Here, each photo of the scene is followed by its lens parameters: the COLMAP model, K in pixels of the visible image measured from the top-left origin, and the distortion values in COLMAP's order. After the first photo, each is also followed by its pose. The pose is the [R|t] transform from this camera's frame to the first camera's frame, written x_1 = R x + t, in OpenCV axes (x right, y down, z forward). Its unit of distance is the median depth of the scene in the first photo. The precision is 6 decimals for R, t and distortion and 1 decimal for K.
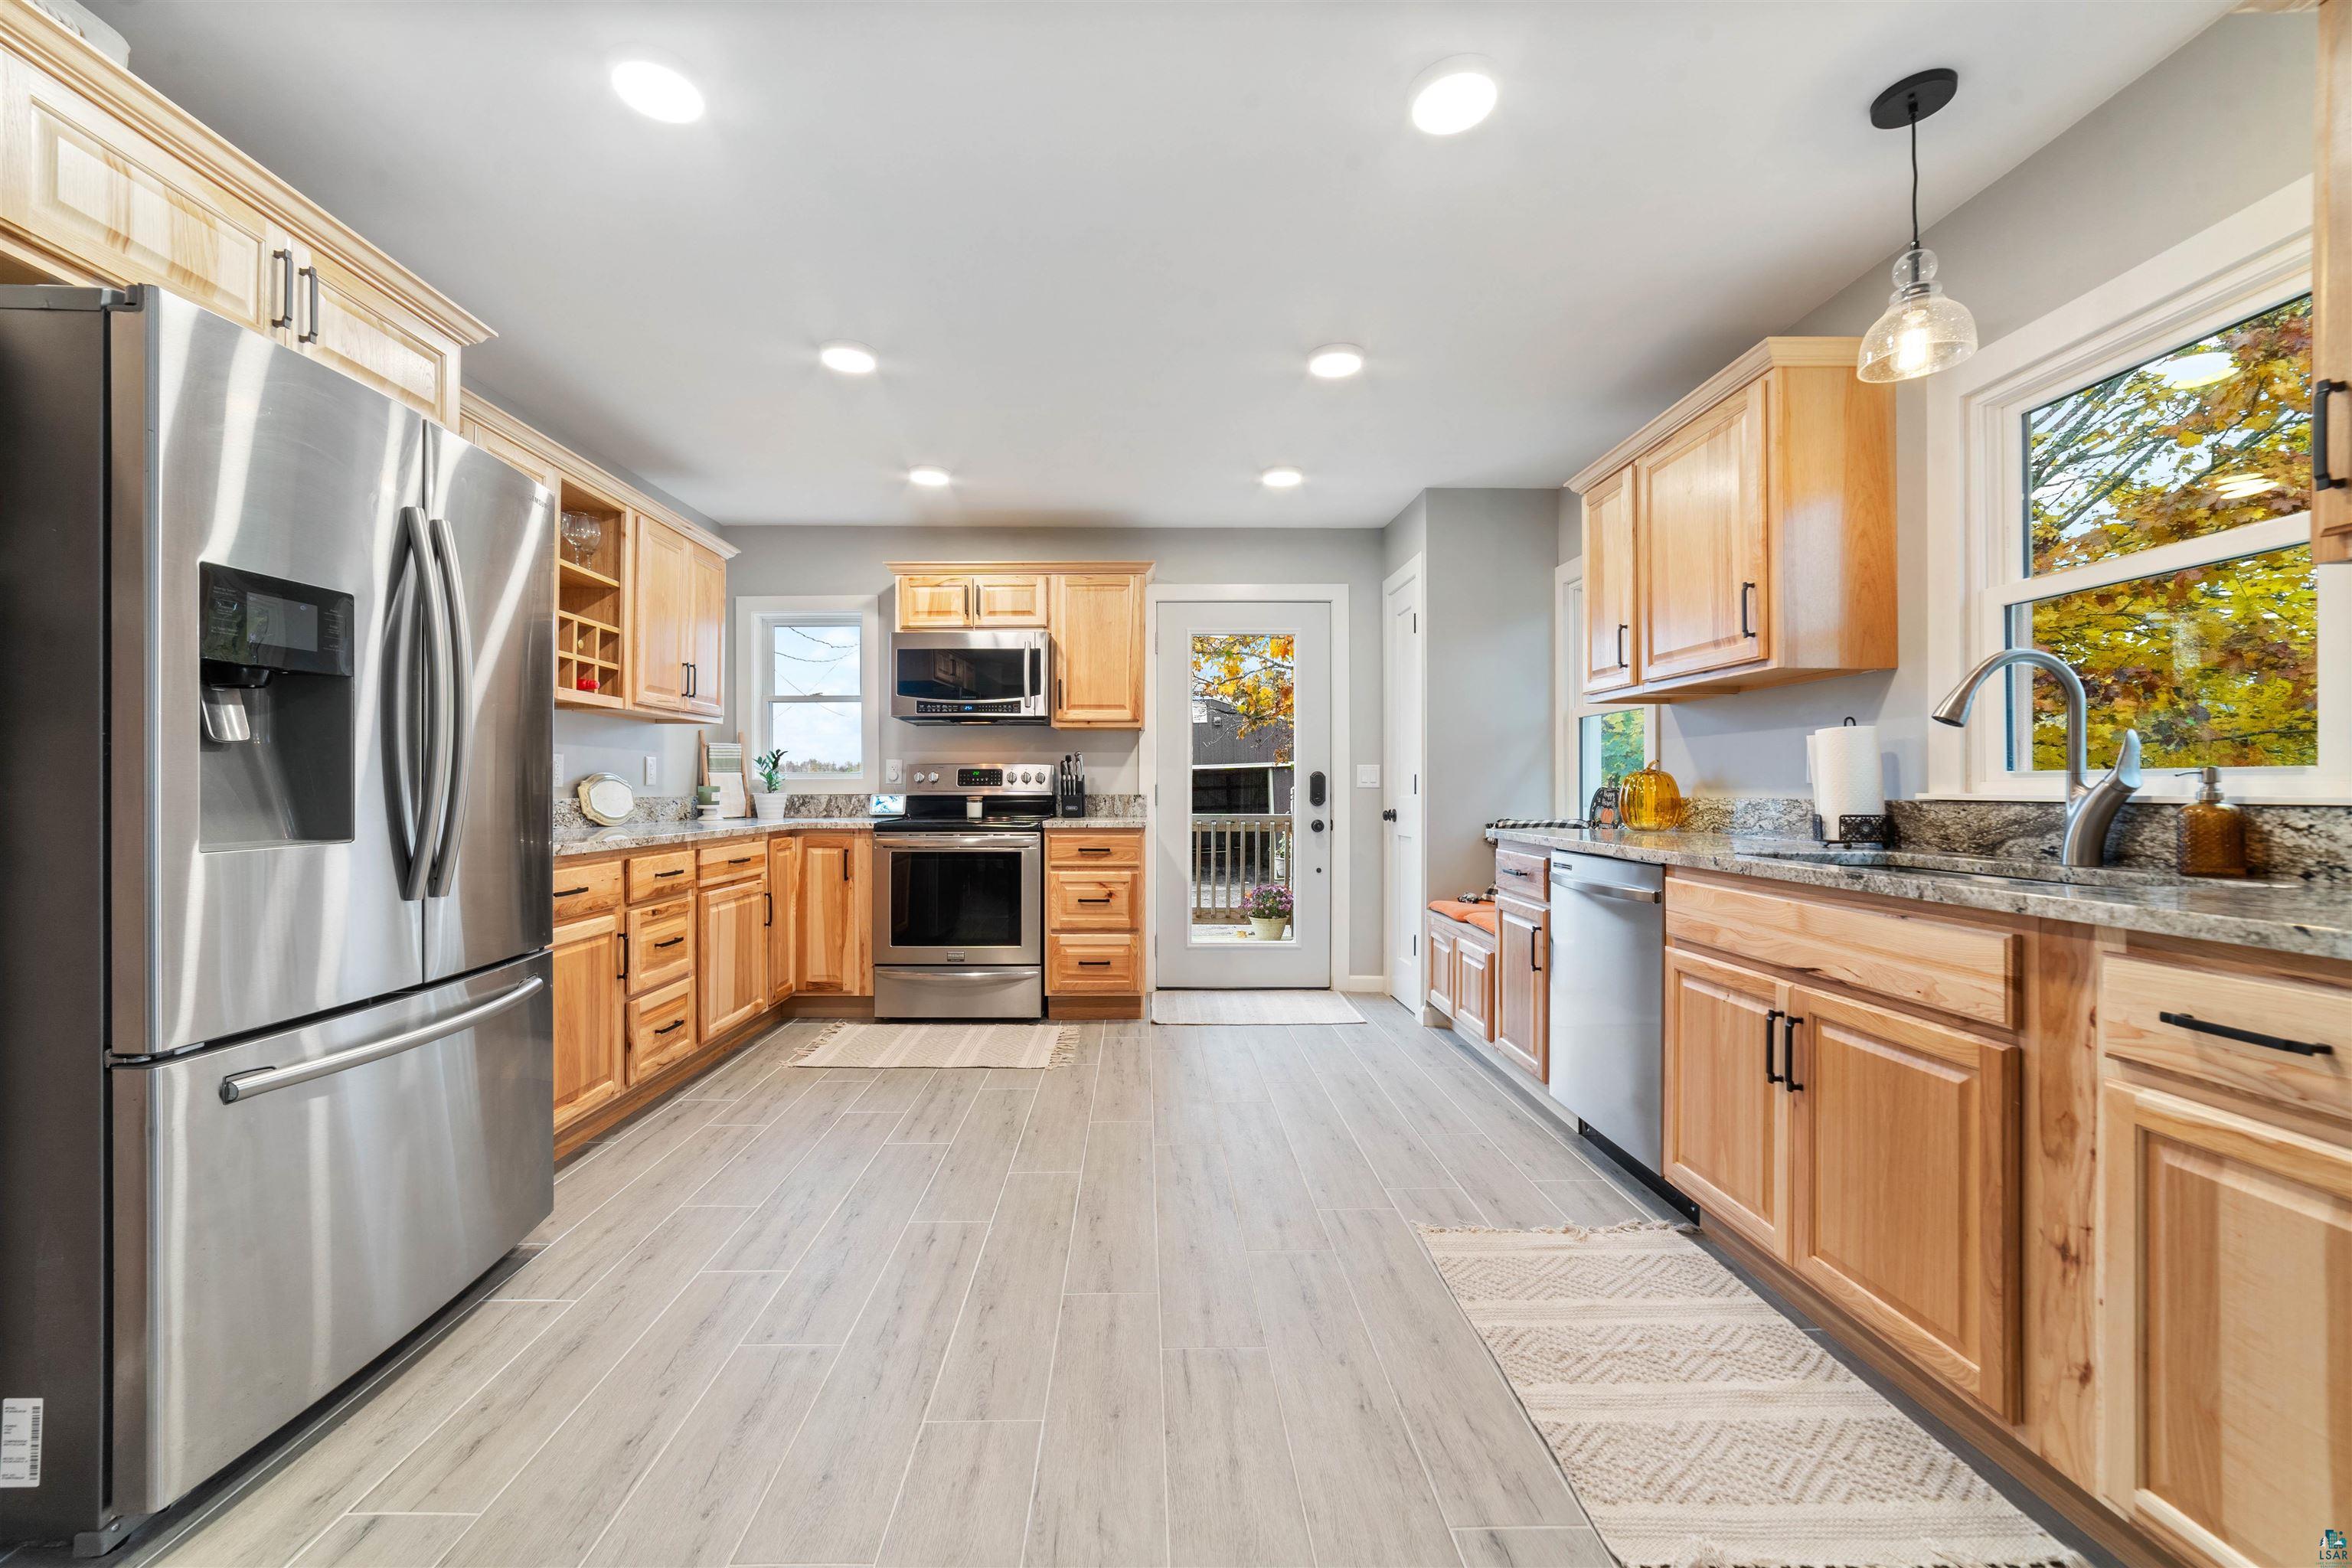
lens RADIAL K [[929.9, 0, 1152.8], [0, 929.9, 780.9], [0, 0, 1]] dist [-0.015593, 0.003769]
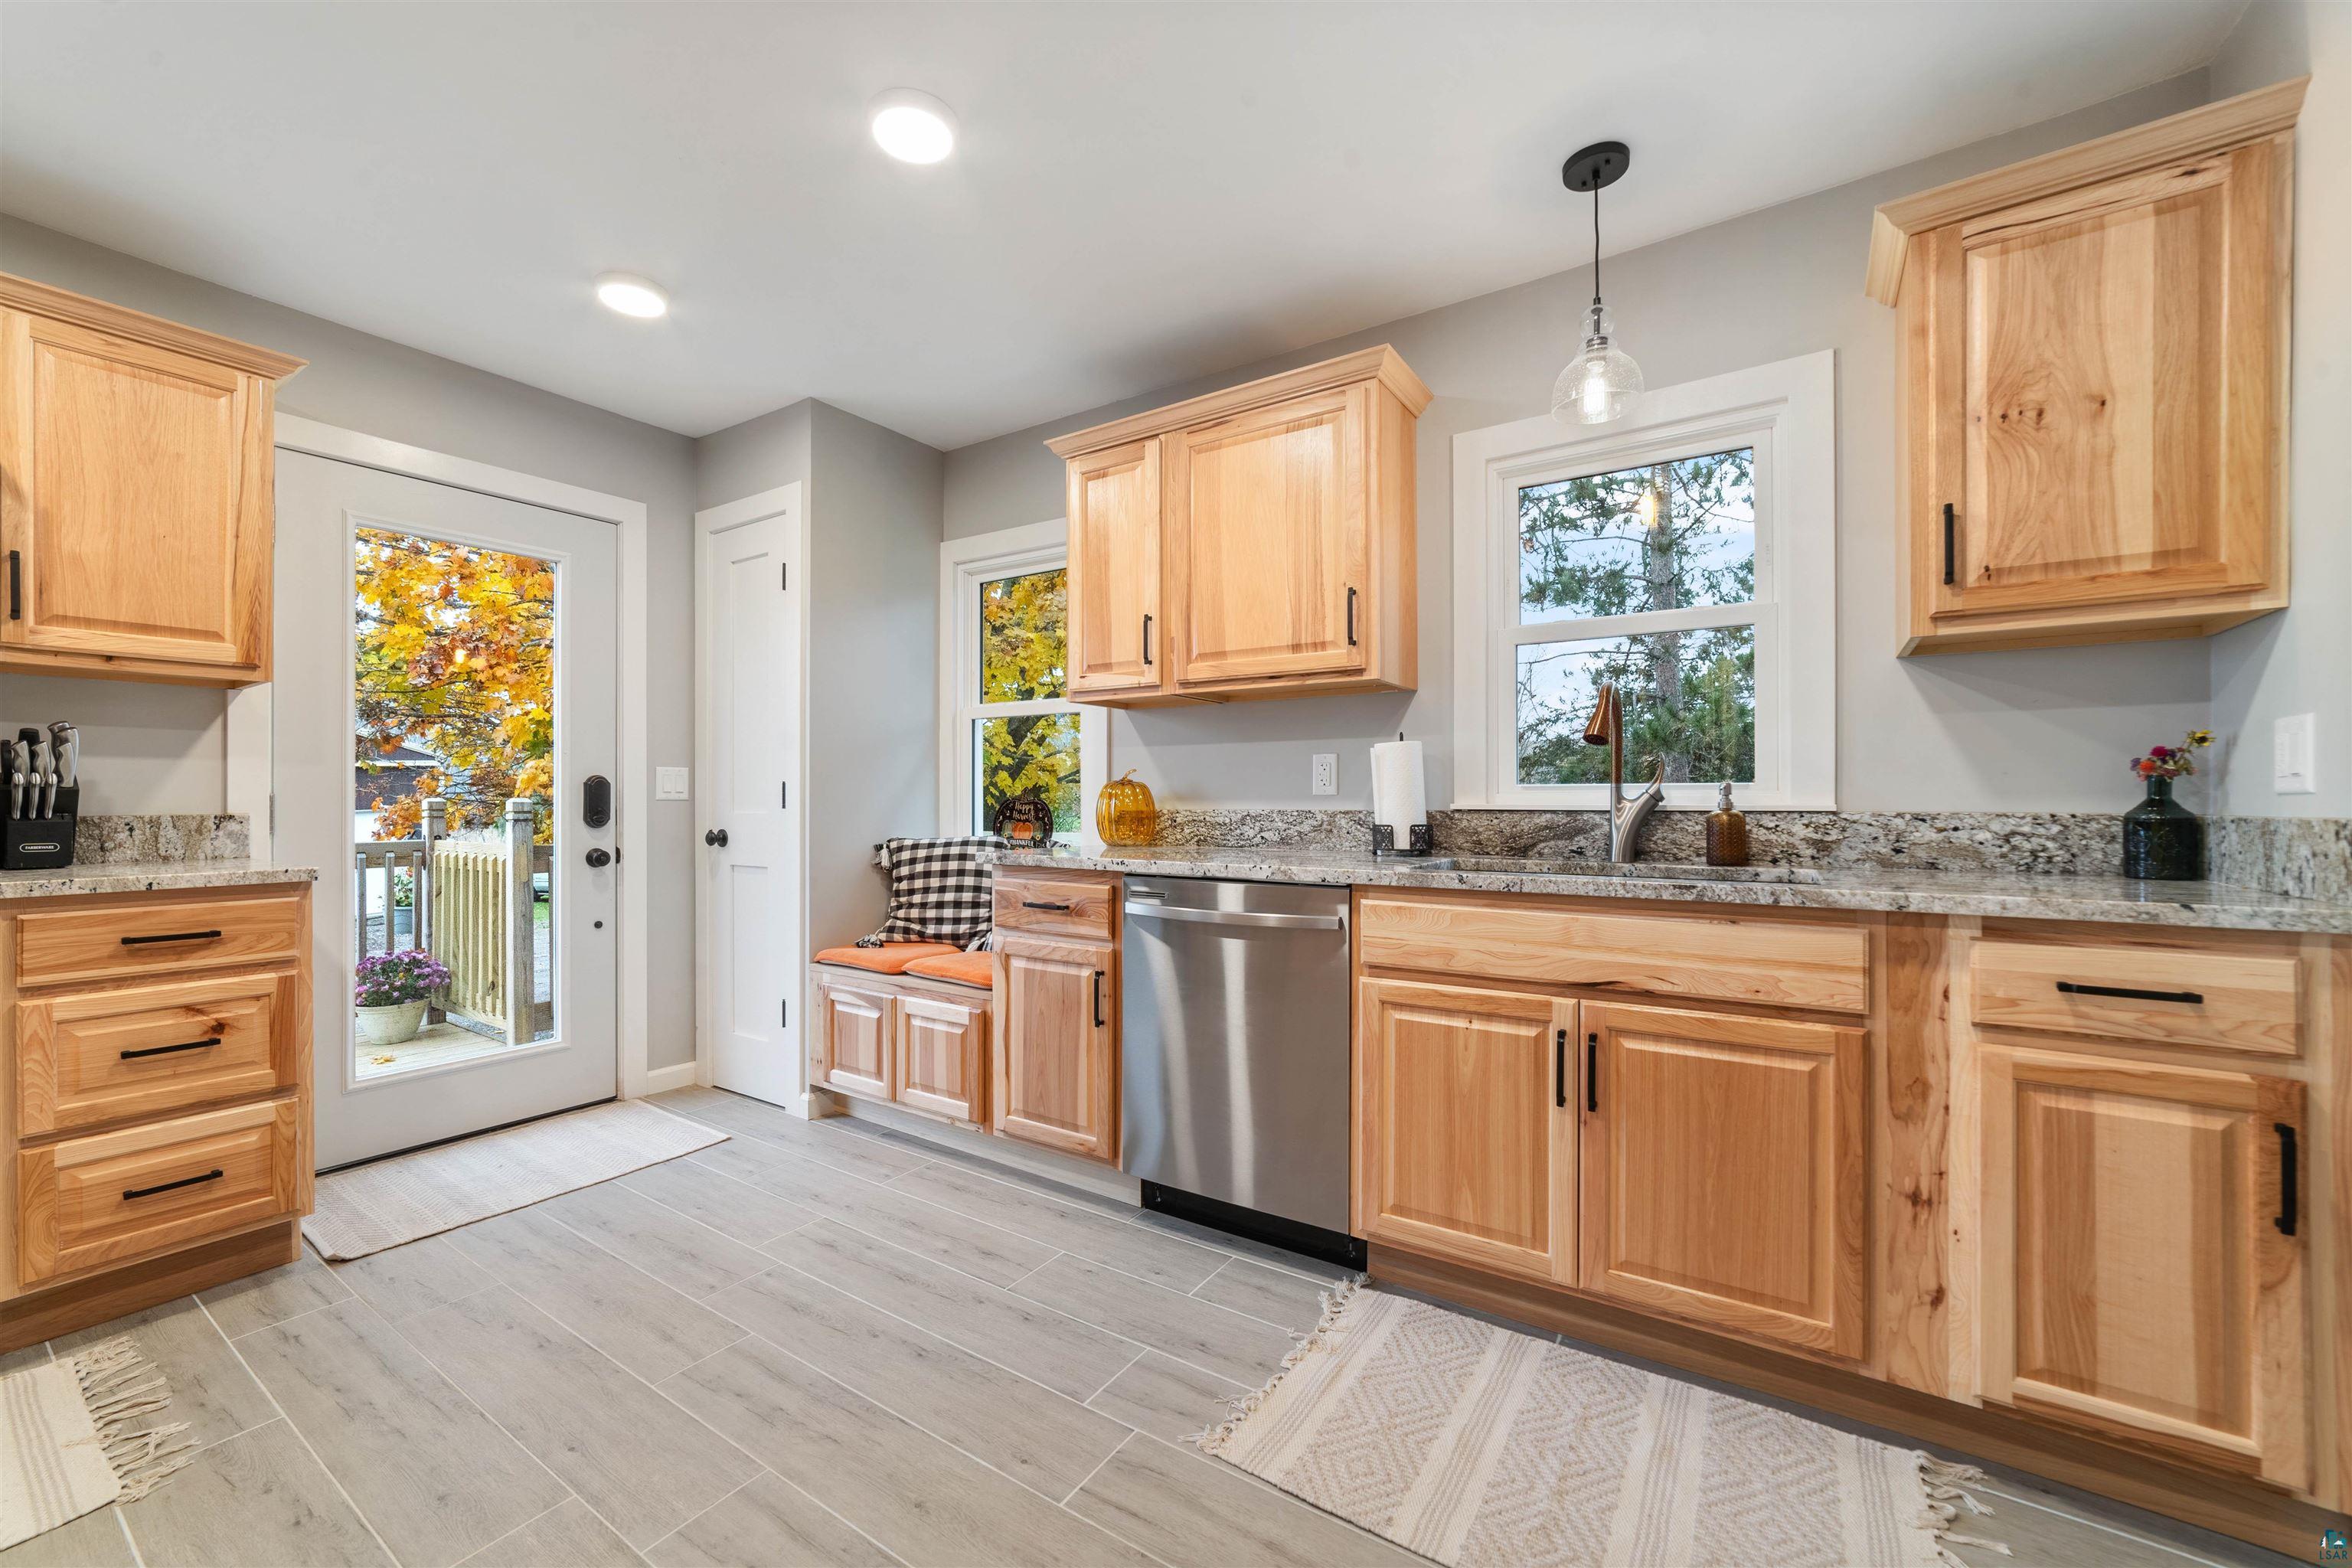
lens RADIAL K [[929.9, 0, 1158.5], [0, 929.9, 794.6], [0, 0, 1]] dist [-0.015593, 0.003769]
pose [[0.570894, 0.001311, 0.821023, -0.229593], [-0.004217, 0.999990, 0.001335, 0.001760], [-0.821013, -0.004224, 0.570894, 0.504343]]
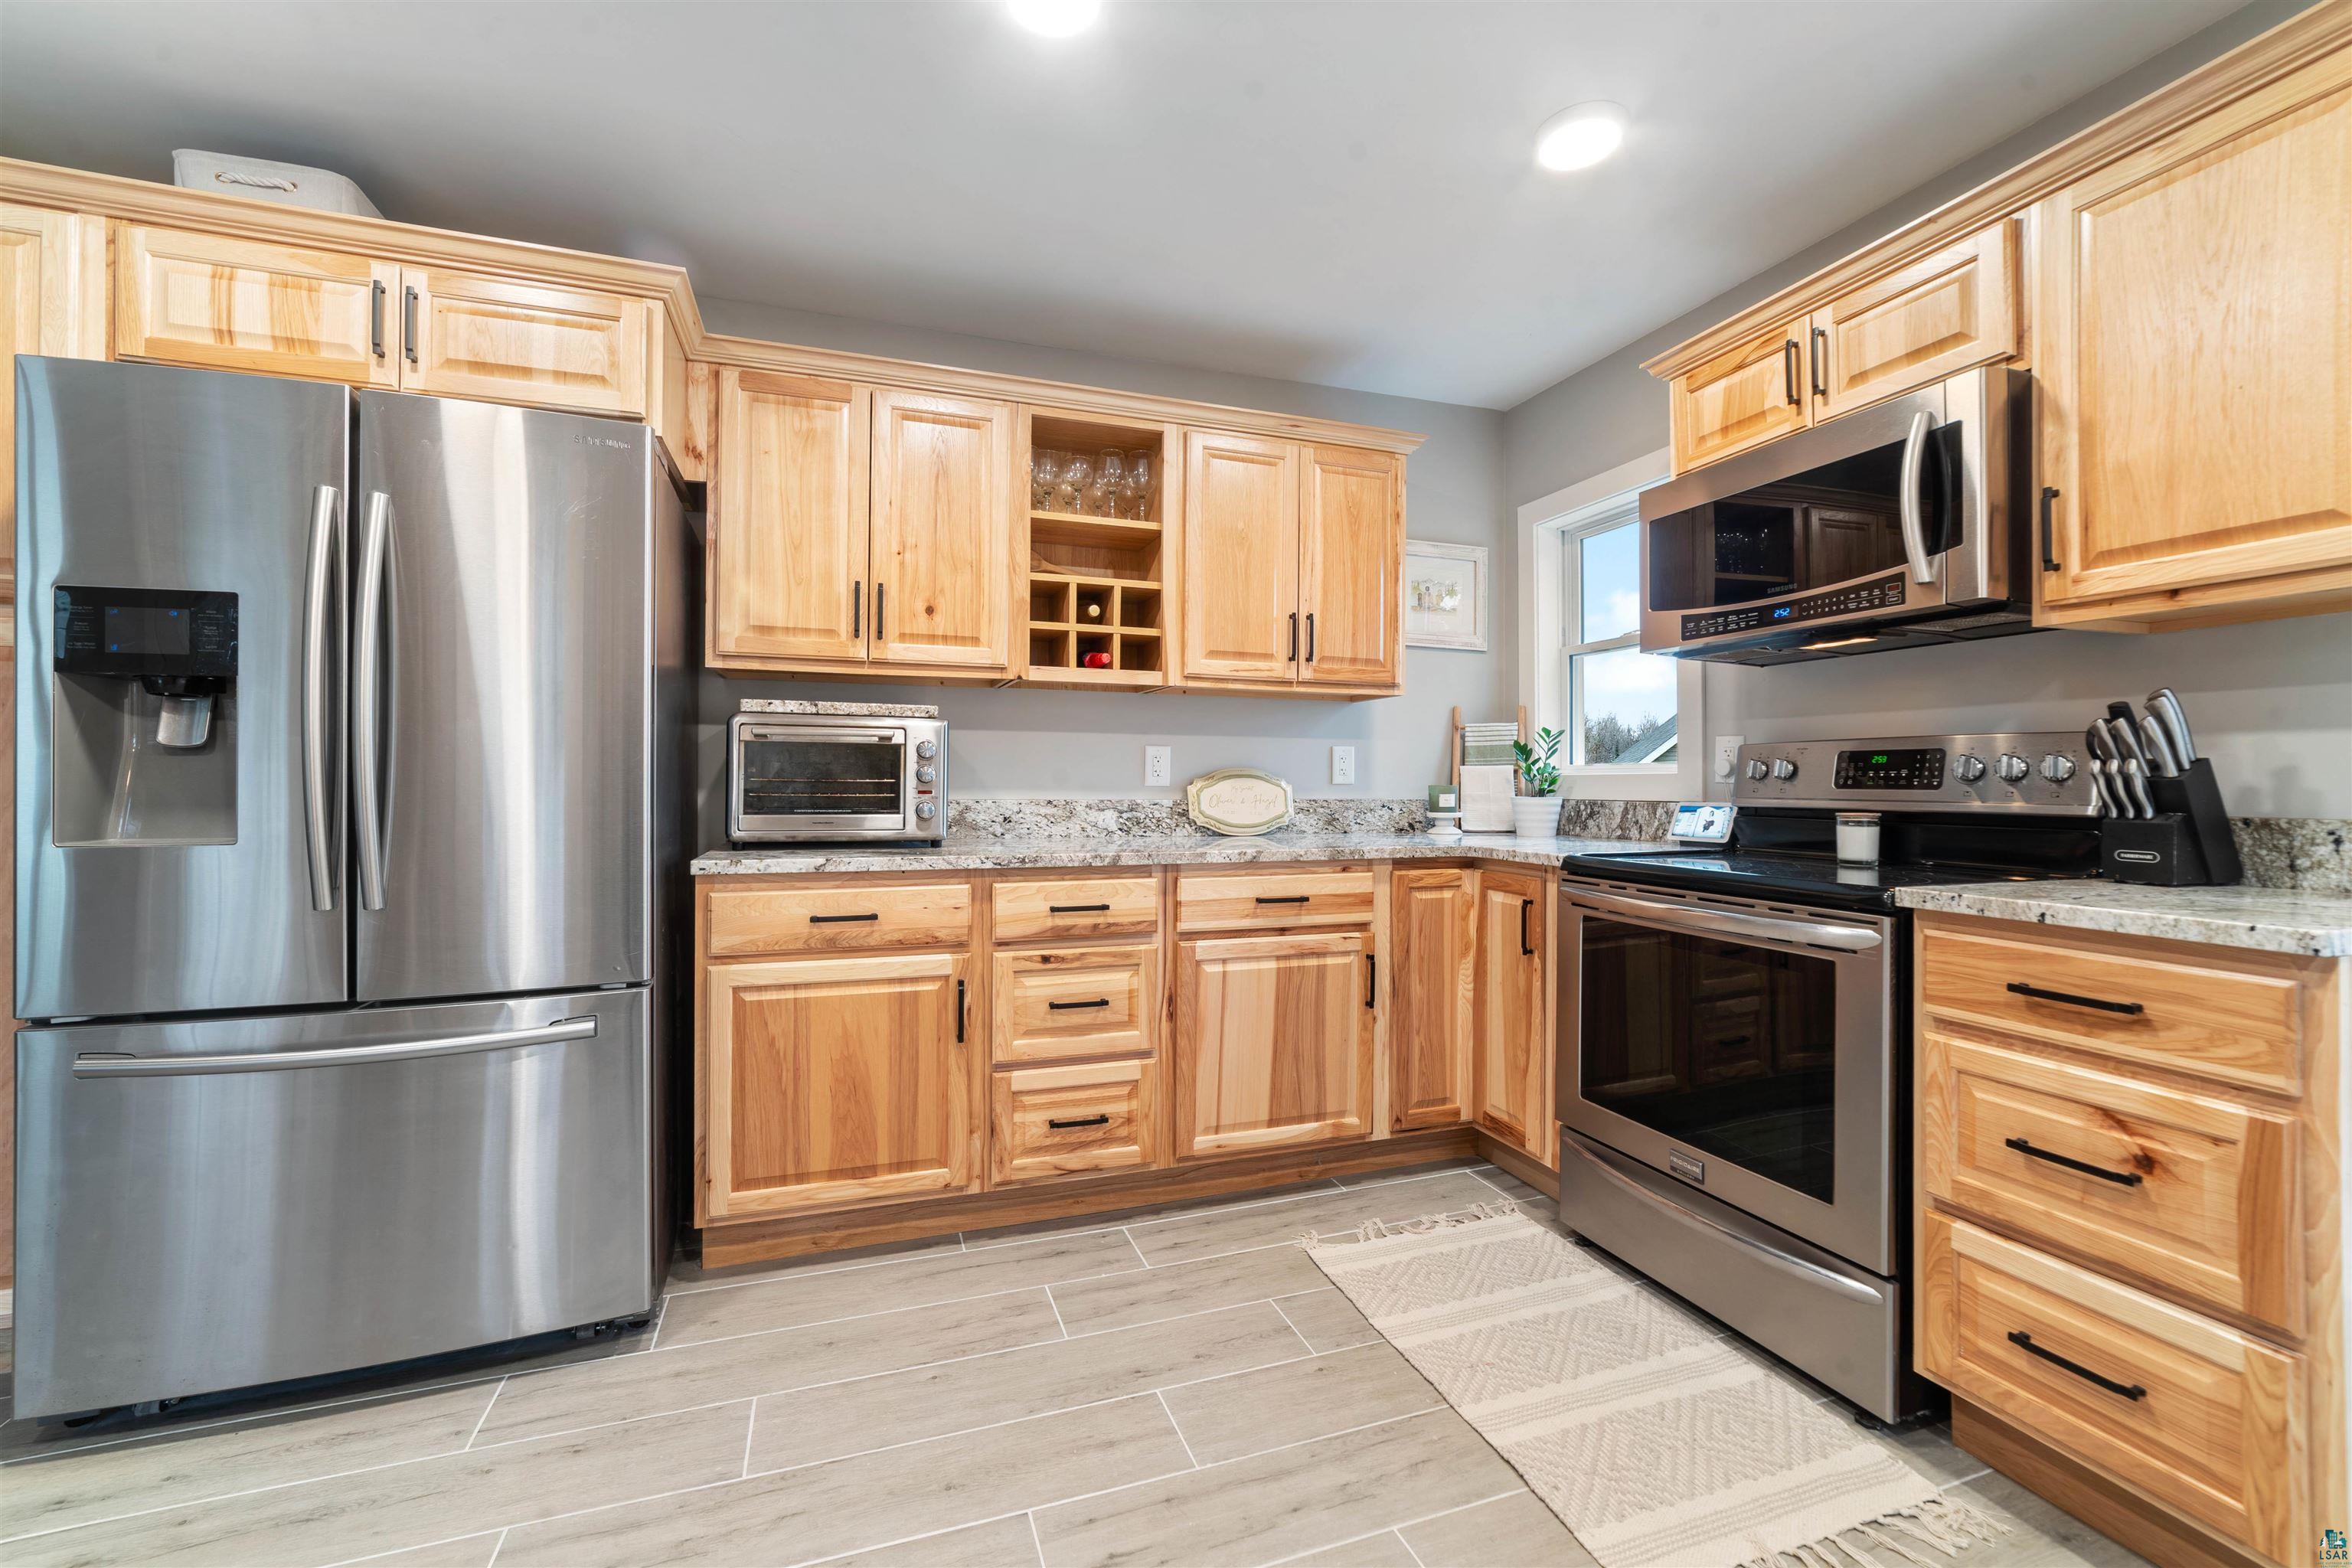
lens RADIAL K [[929.9, 0, 1164.4], [0, 929.9, 774.0], [0, 0, 1]] dist [-0.015593, 0.003769]
pose [[0.304892, -0.005763, -0.952370, 0.200795], [0.003189, 0.999982, -0.005030, -0.000347], [0.952382, -0.001503, 0.304905, 0.906602]]
